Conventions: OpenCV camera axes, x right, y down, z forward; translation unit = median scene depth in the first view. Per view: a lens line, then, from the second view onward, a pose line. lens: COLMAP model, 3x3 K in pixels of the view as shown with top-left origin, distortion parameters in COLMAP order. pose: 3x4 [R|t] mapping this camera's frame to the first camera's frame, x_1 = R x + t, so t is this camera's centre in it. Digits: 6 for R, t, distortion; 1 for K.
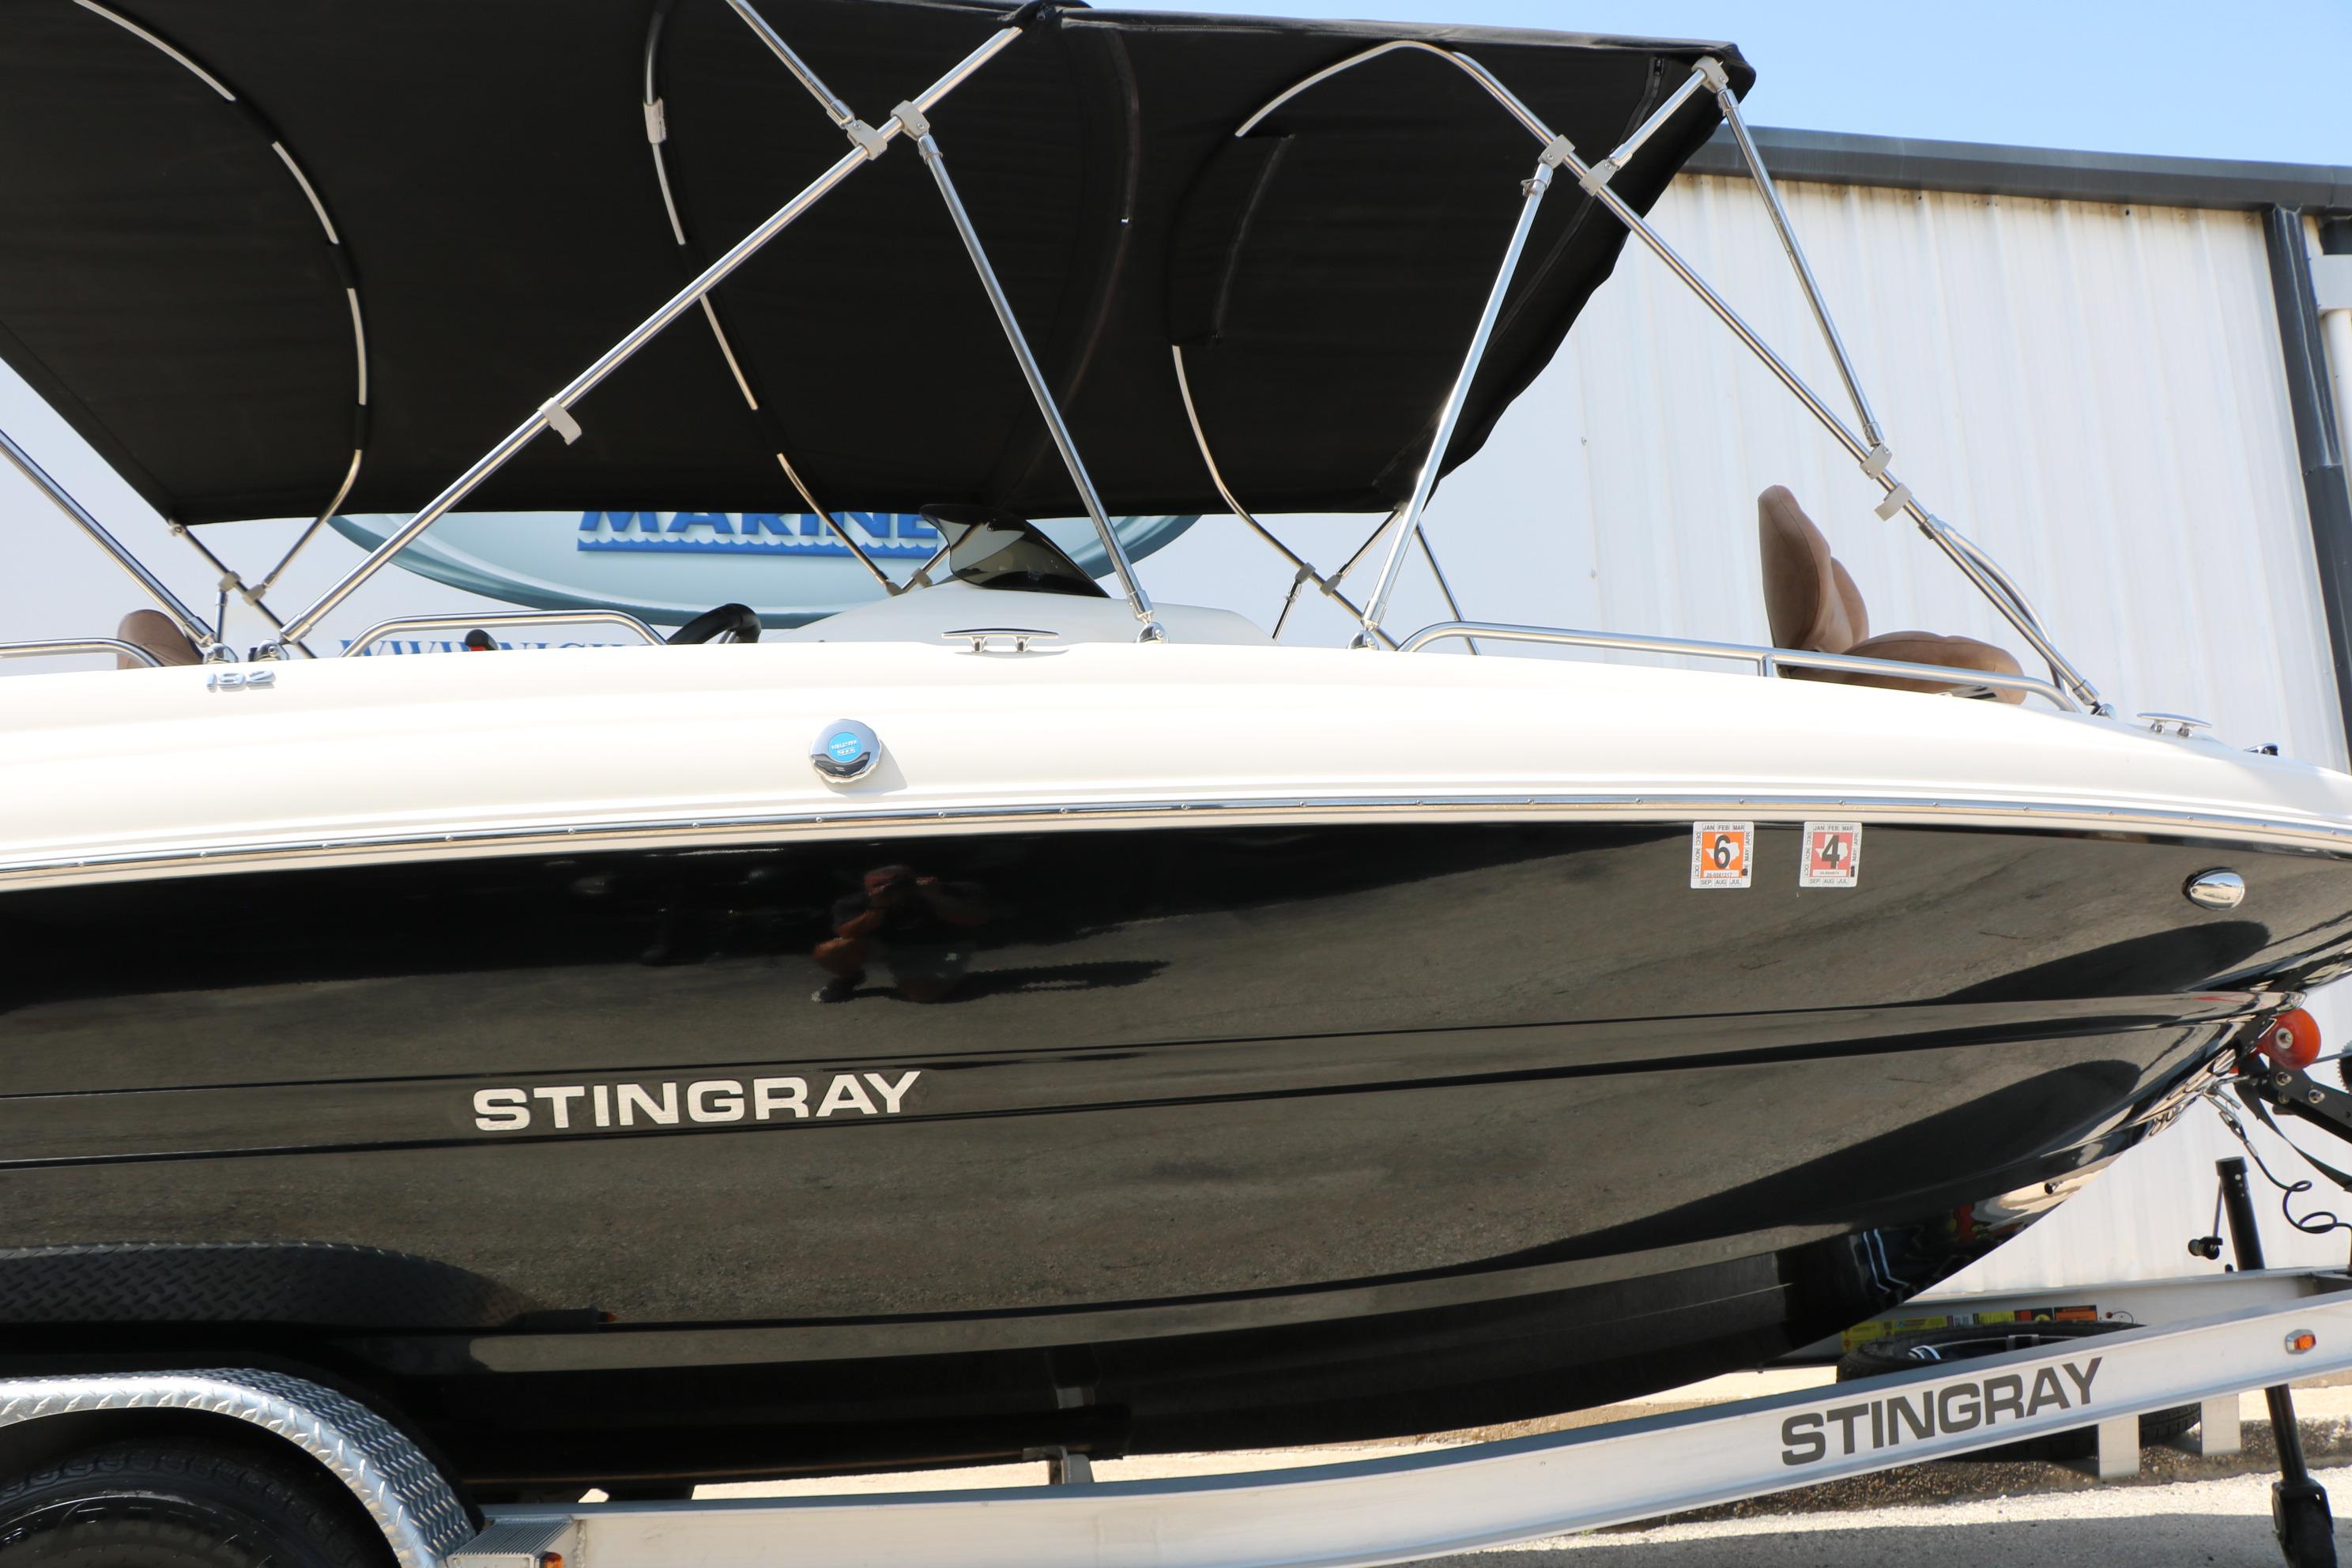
lens RADIAL K [[1938.3, 0, 1172.3], [0, 1938.3, 791.2], [0, 0, 1]] dist [-0.195222, 0.154714]
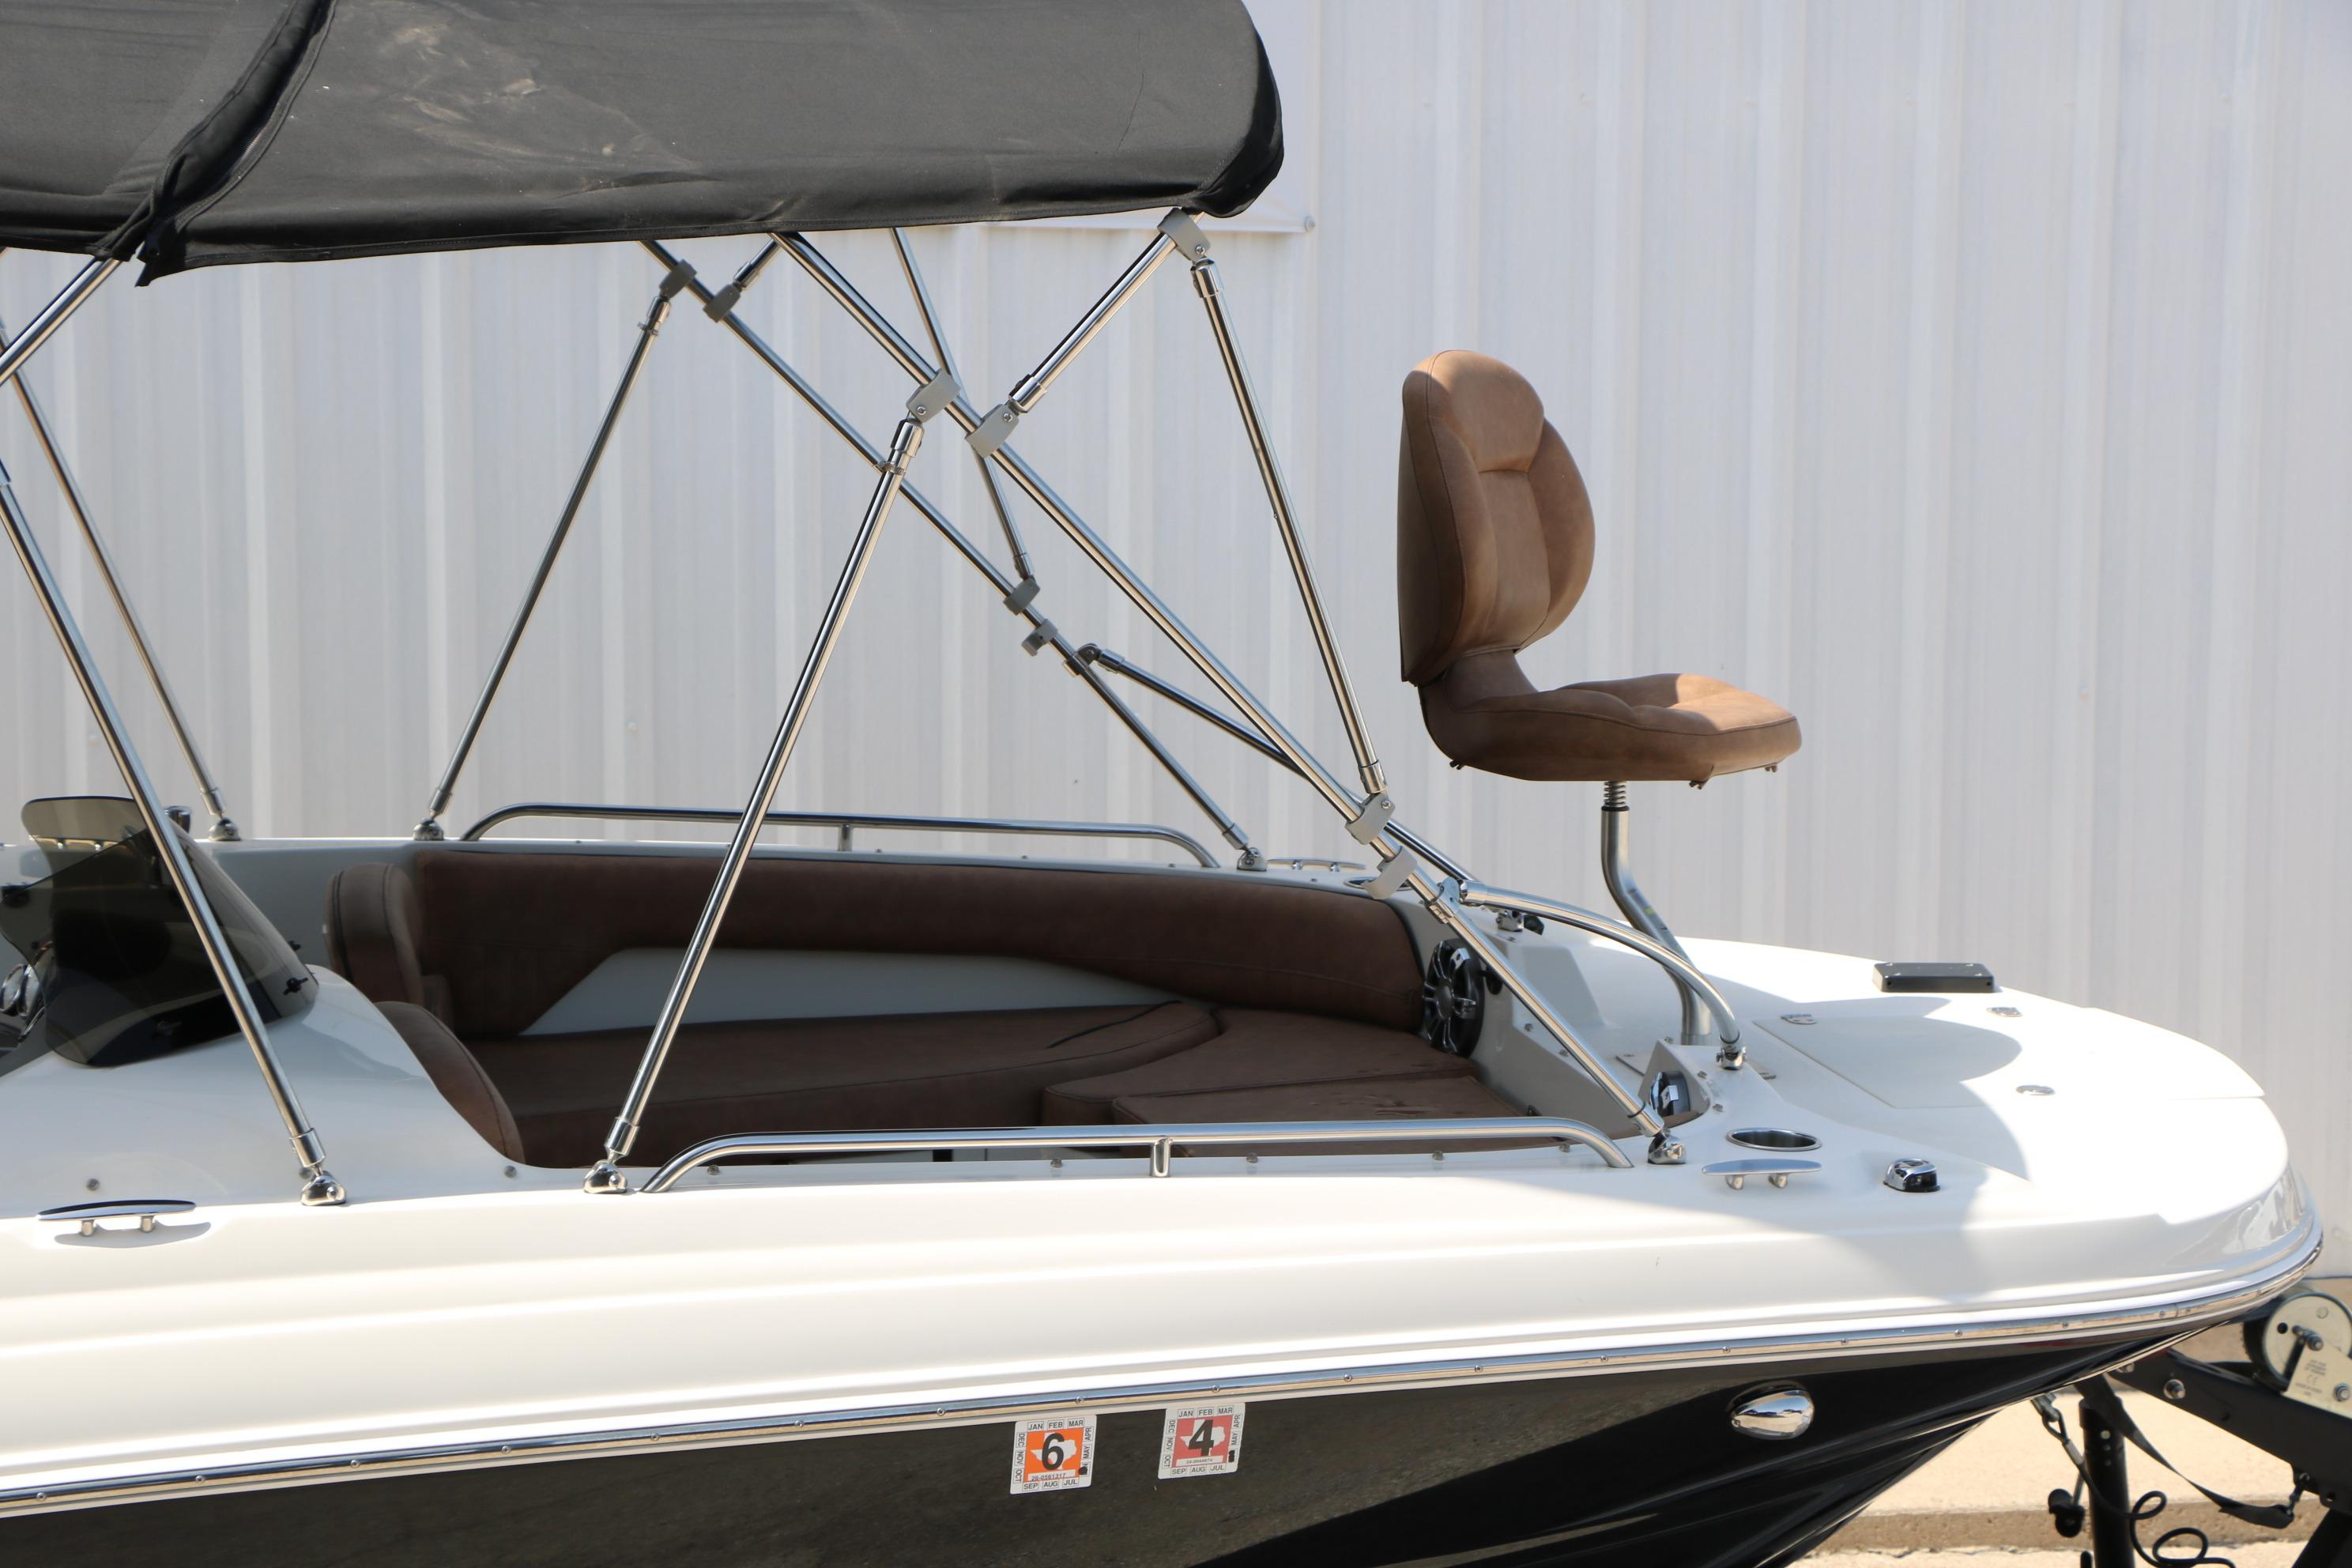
lens RADIAL K [[5053.7, 0, 1176.0], [0, 5053.7, 784.0], [0, 0, 1]] dist [0.233203, 0.875088]
pose [[0.993736, 0.015449, 0.110677, 0.088472], [-0.052350, 0.939357, 0.338922, -0.830492], [-0.098729, -0.342593, 0.934282, -0.773846]]
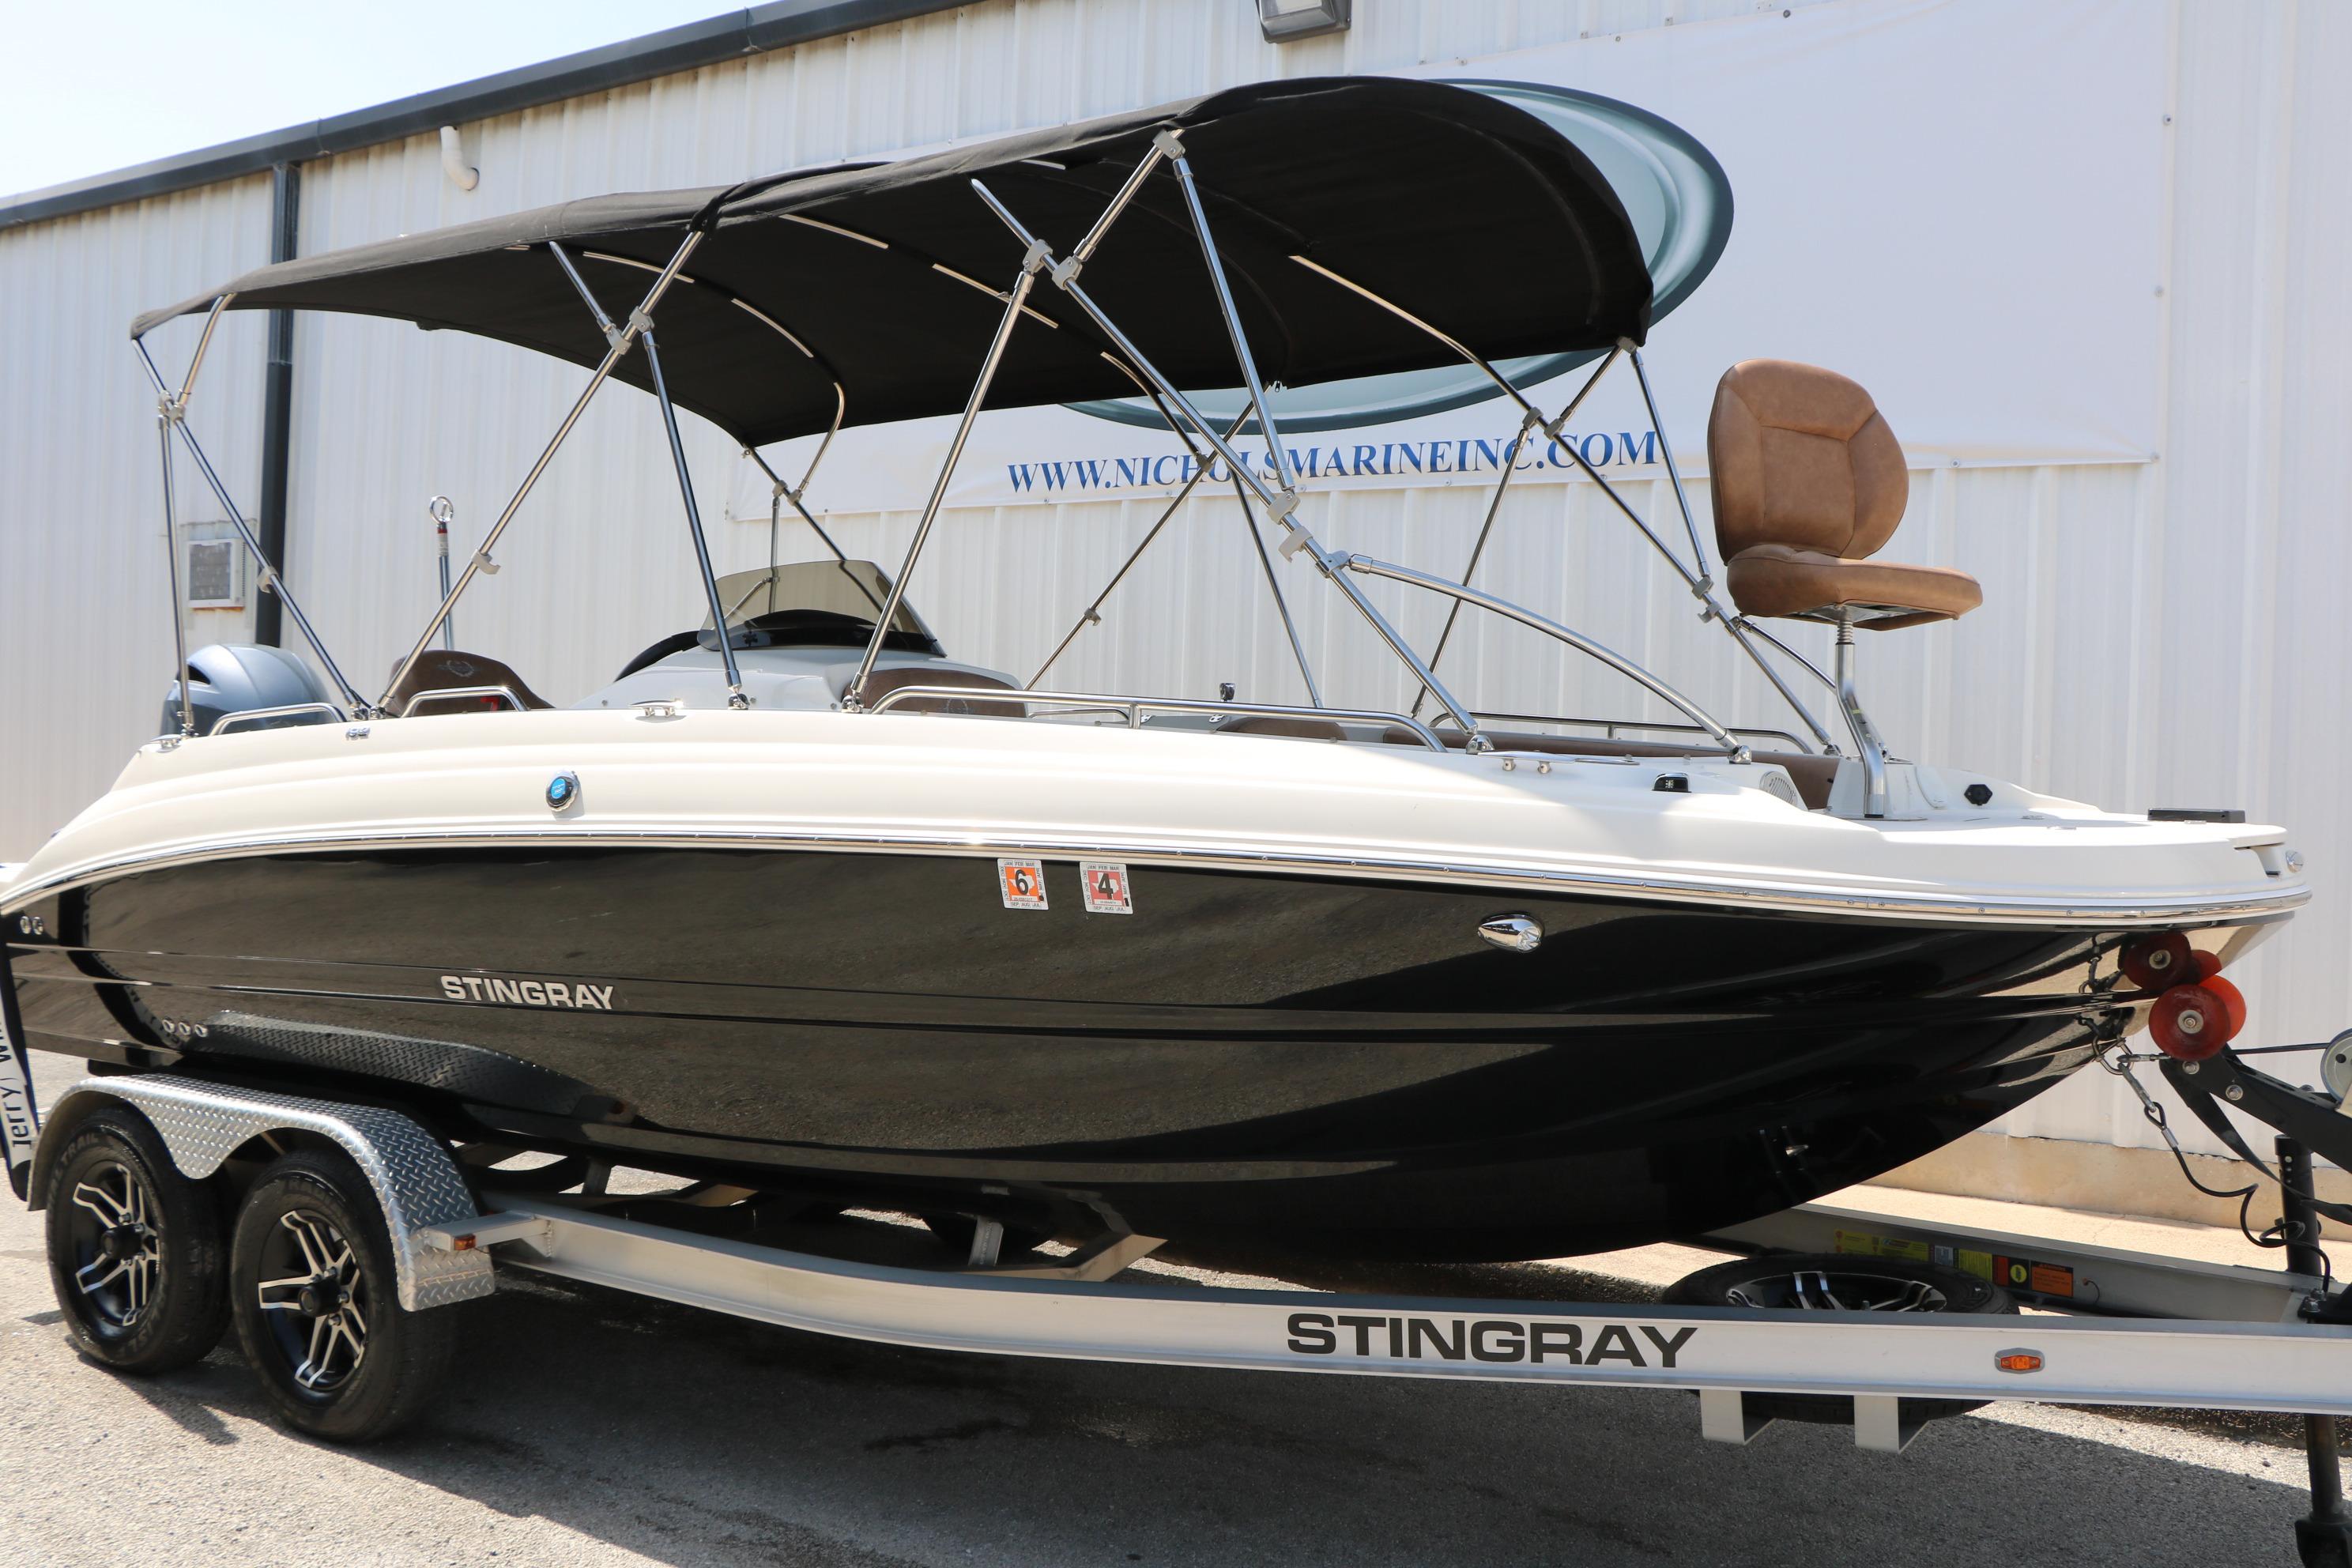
lens RADIAL K [[2125.9, 0, 1167.9], [0, 2125.9, 779.4], [0, 0, 1]] dist [-0.175597, 0.247536]
pose [[0.758906, 0.046887, -0.649510, 1.122893], [0.093101, 0.979346, 0.179479, -0.246289], [0.644511, -0.196678, 0.738866, 0.024556]]
